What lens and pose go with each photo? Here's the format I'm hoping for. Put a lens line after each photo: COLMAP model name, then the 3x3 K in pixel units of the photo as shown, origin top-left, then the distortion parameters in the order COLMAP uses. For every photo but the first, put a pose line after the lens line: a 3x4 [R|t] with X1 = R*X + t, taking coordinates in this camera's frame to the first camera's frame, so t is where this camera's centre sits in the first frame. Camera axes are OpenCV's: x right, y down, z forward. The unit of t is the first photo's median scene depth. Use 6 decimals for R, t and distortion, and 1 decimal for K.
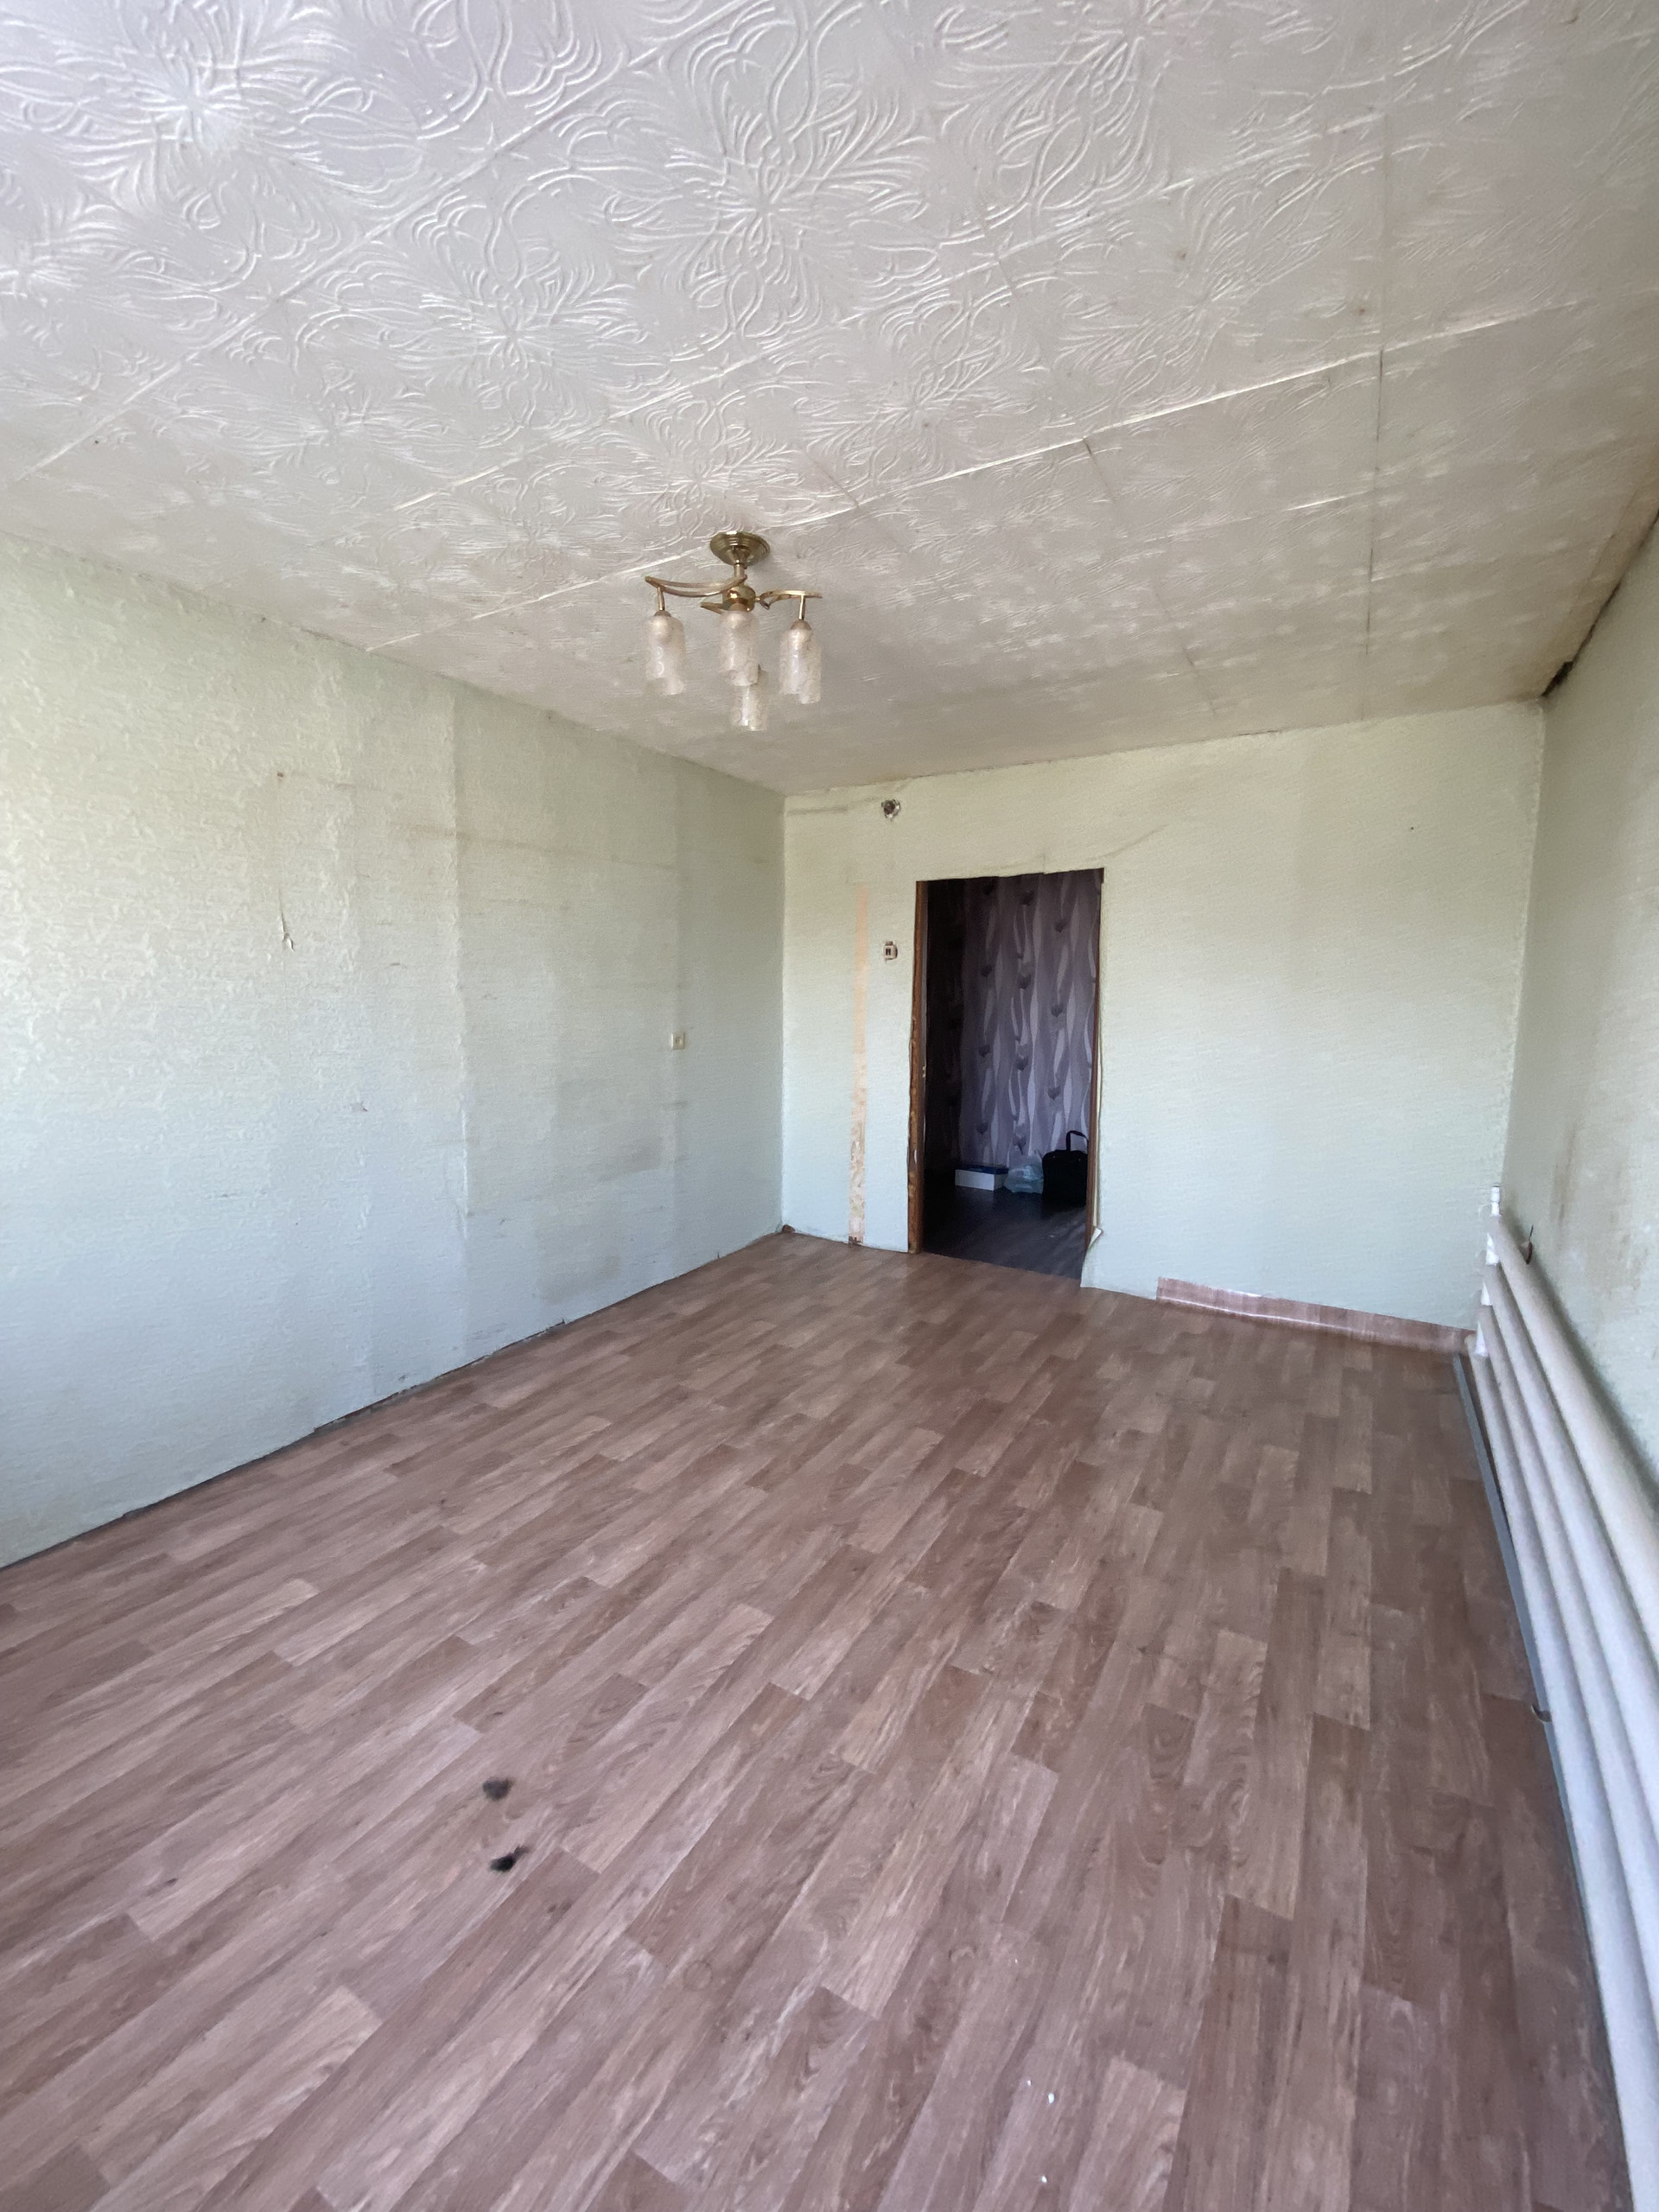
lens RADIAL K [[903.1, 0, 825.1], [0, 903.1, 1096.6], [0, 0, 1]] dist [0.034103, -0.026204]
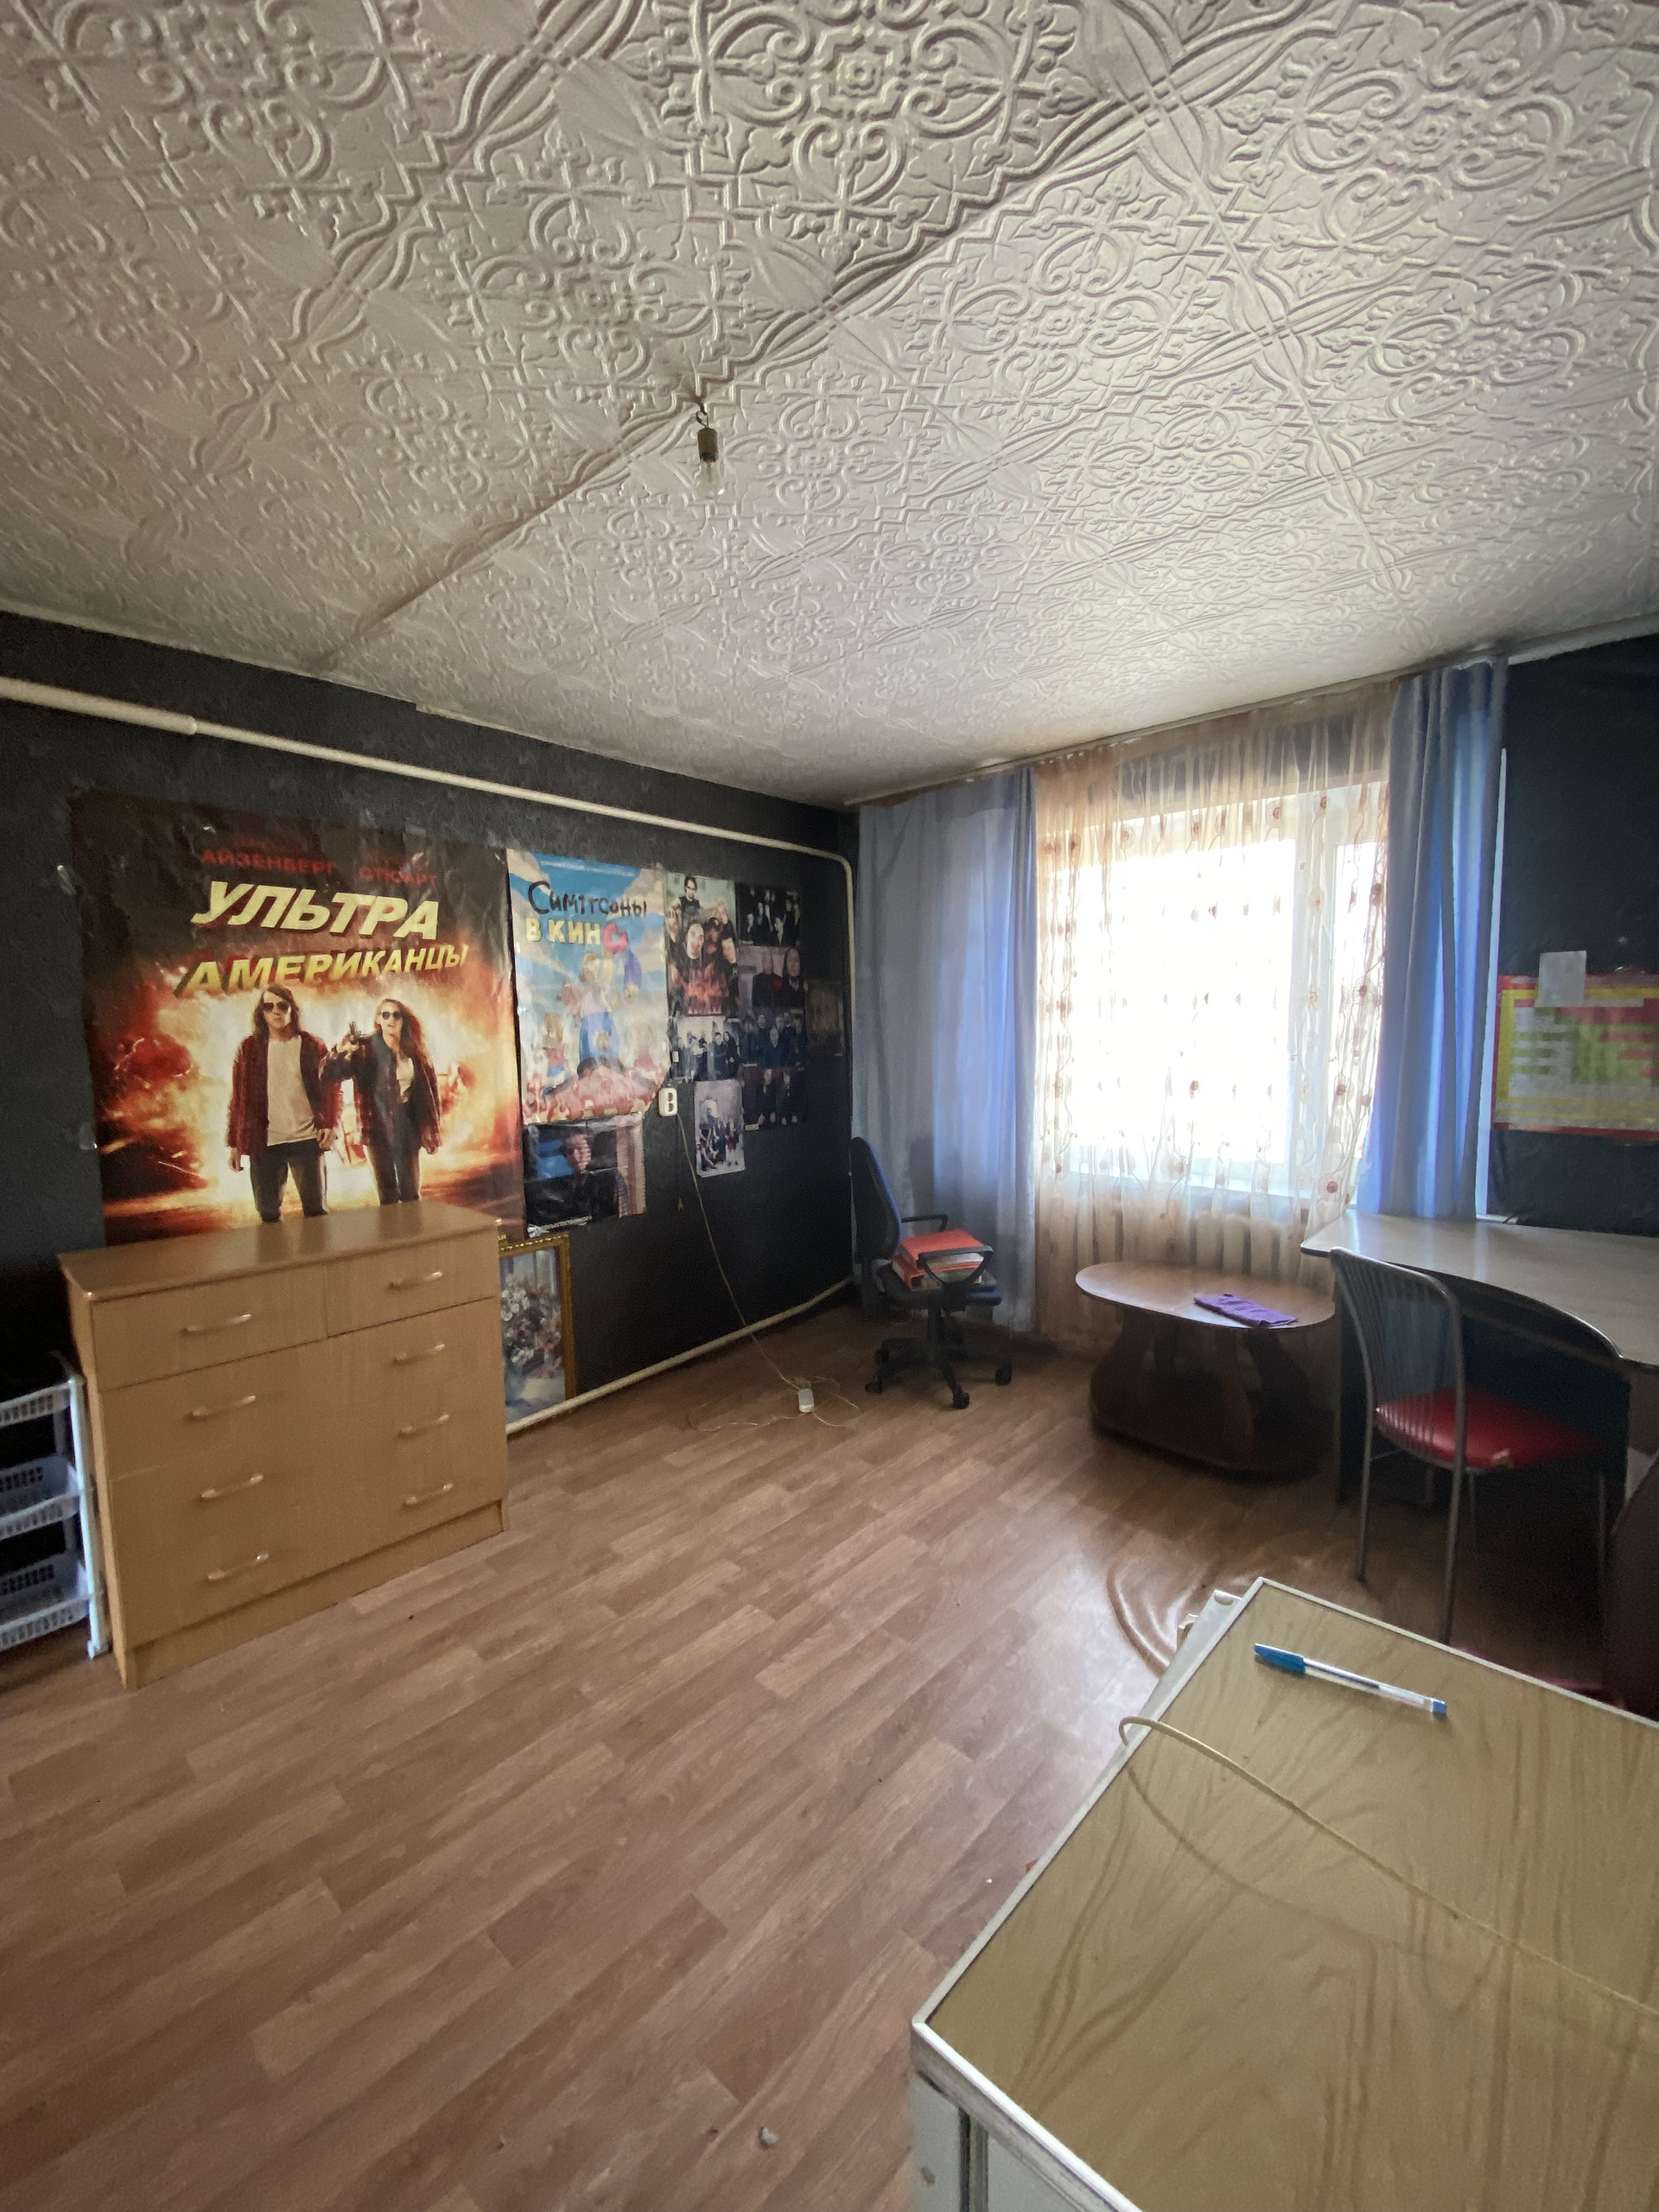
lens RADIAL K [[903.1, 0, 825.1], [0, 903.1, 1096.6], [0, 0, 1]] dist [0.034103, -0.026204]
pose [[-0.977370, 0.009074, 0.211343, -0.294658], [0.050071, 0.980612, 0.189453, -0.173344], [-0.205527, 0.195748, -0.958875, 1.563880]]
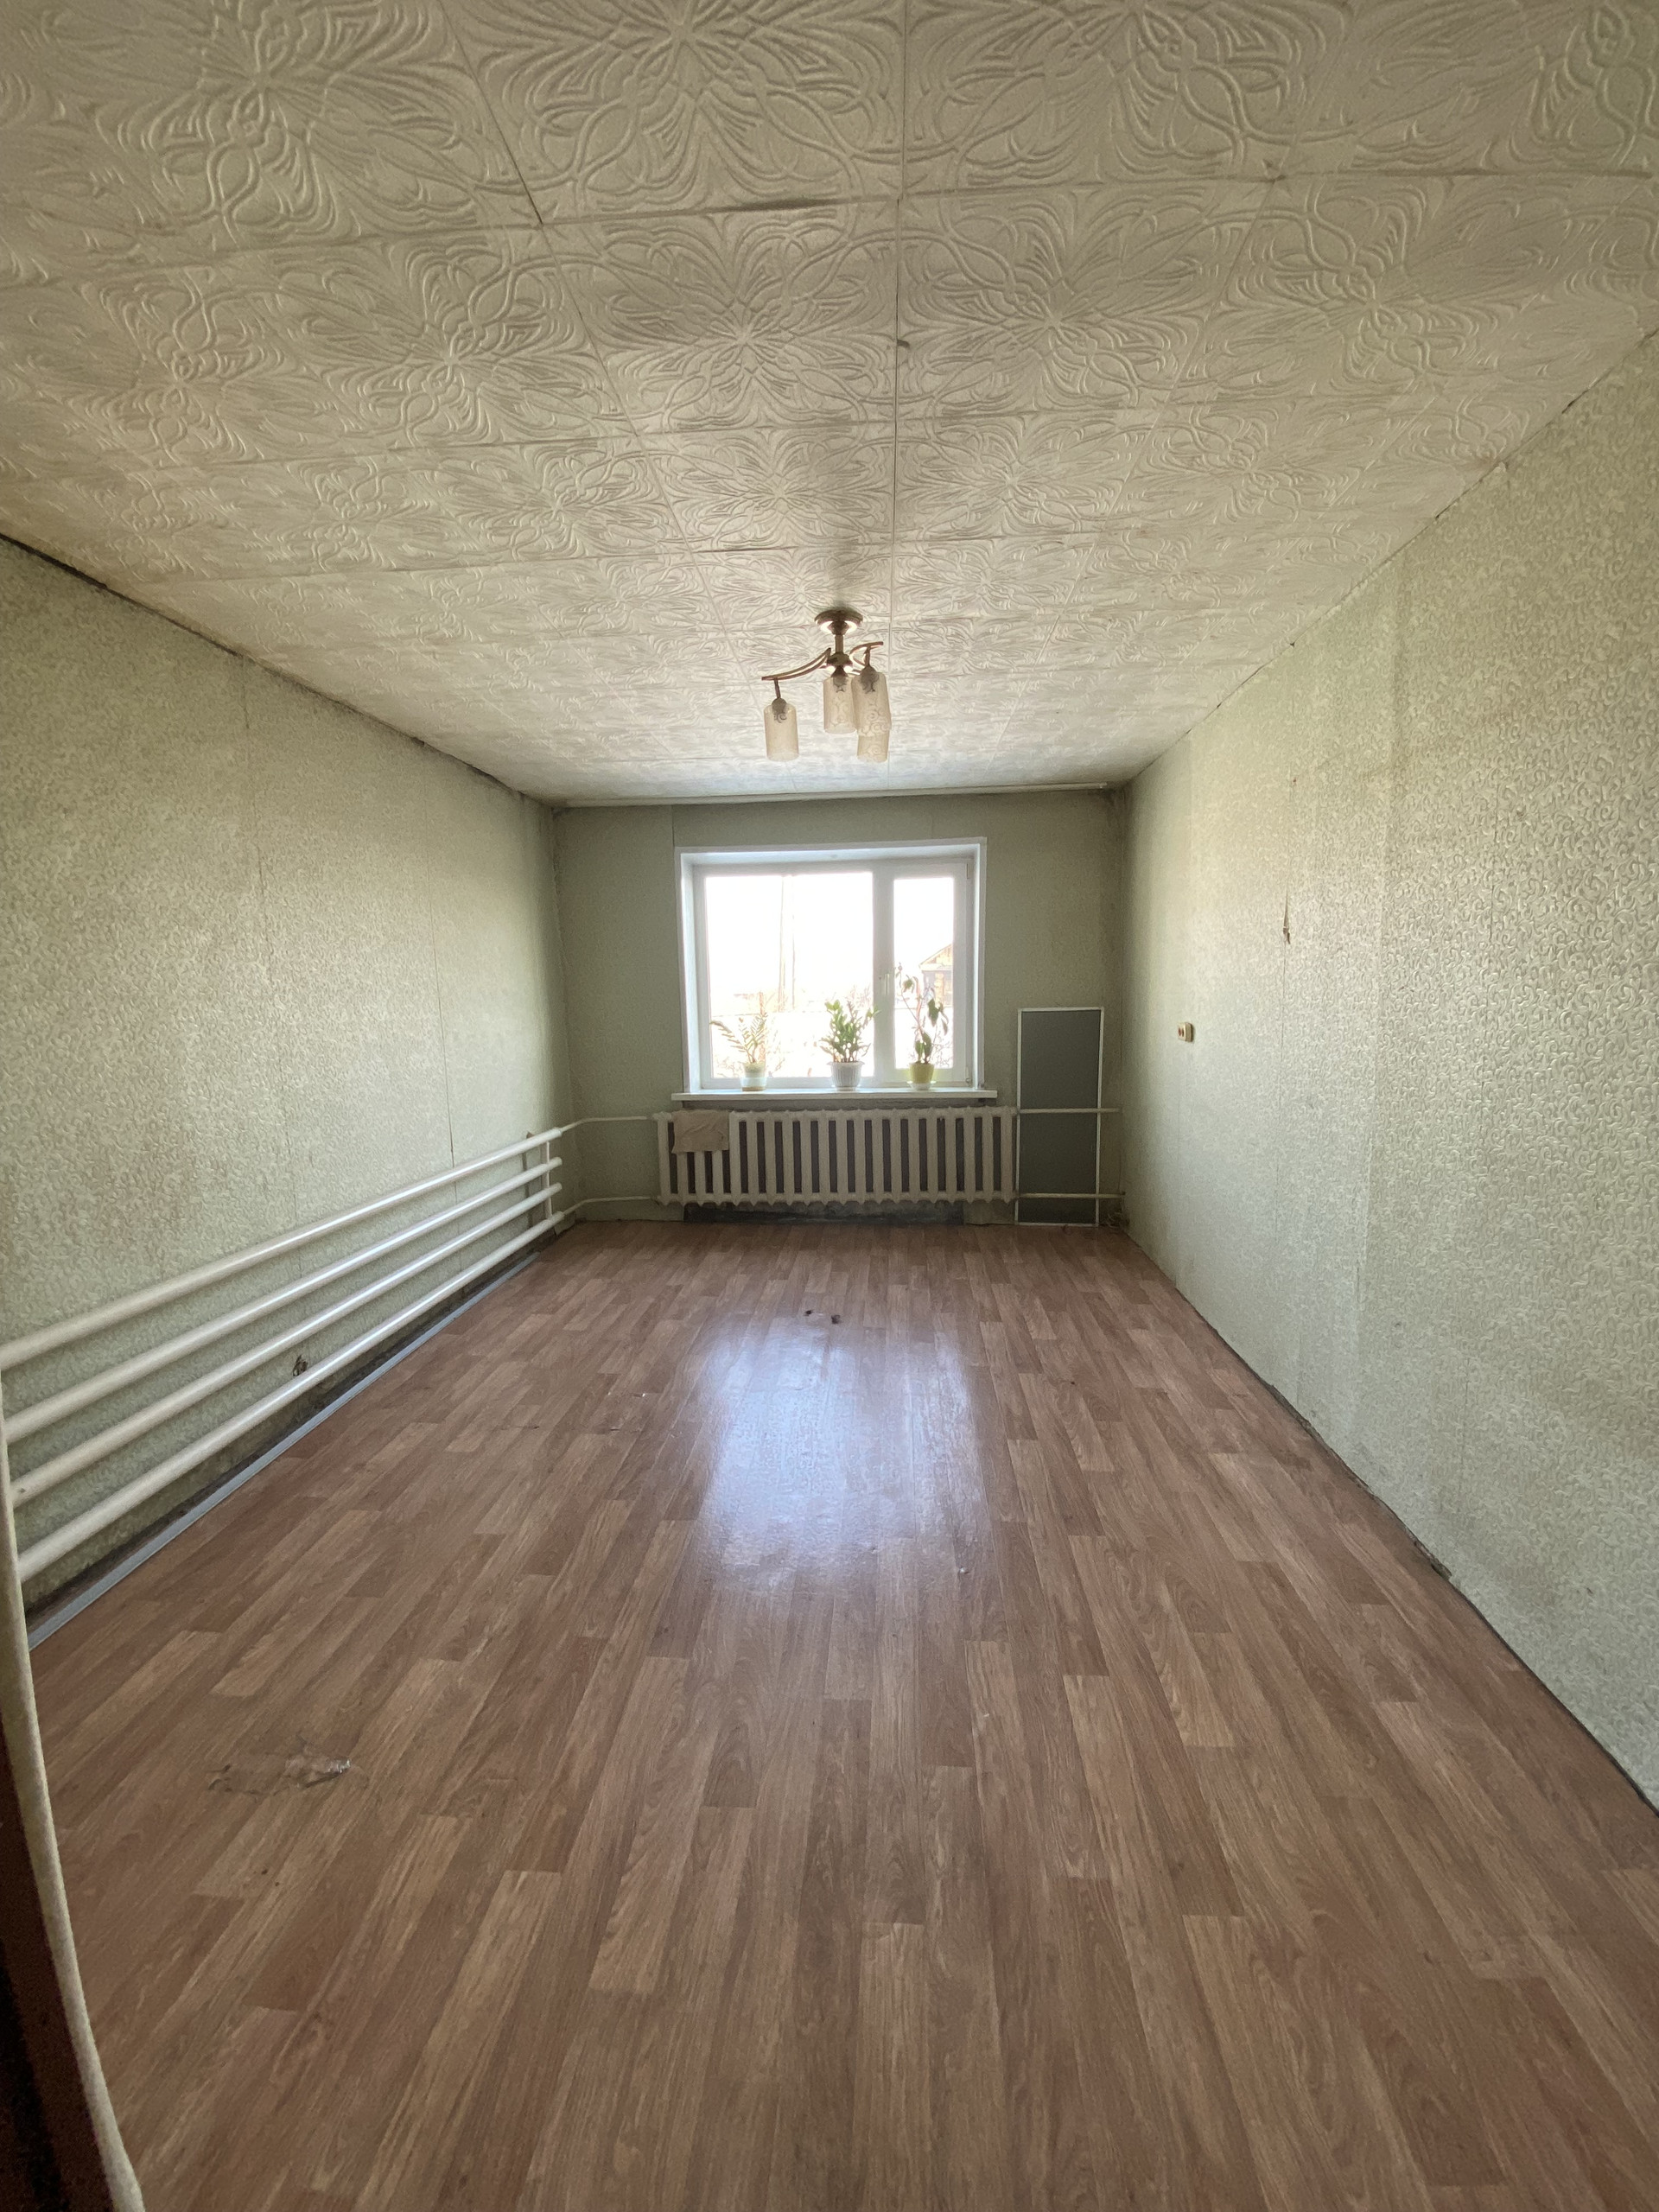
lens RADIAL K [[903.1, 0, 825.1], [0, 903.1, 1096.6], [0, 0, 1]] dist [0.034103, -0.026204]
pose [[-0.898116, 0.066048, -0.434771, 0.449428], [-0.041240, 0.971650, 0.232798, -0.244210], [0.437821, 0.227009, -0.869931, 2.002546]]
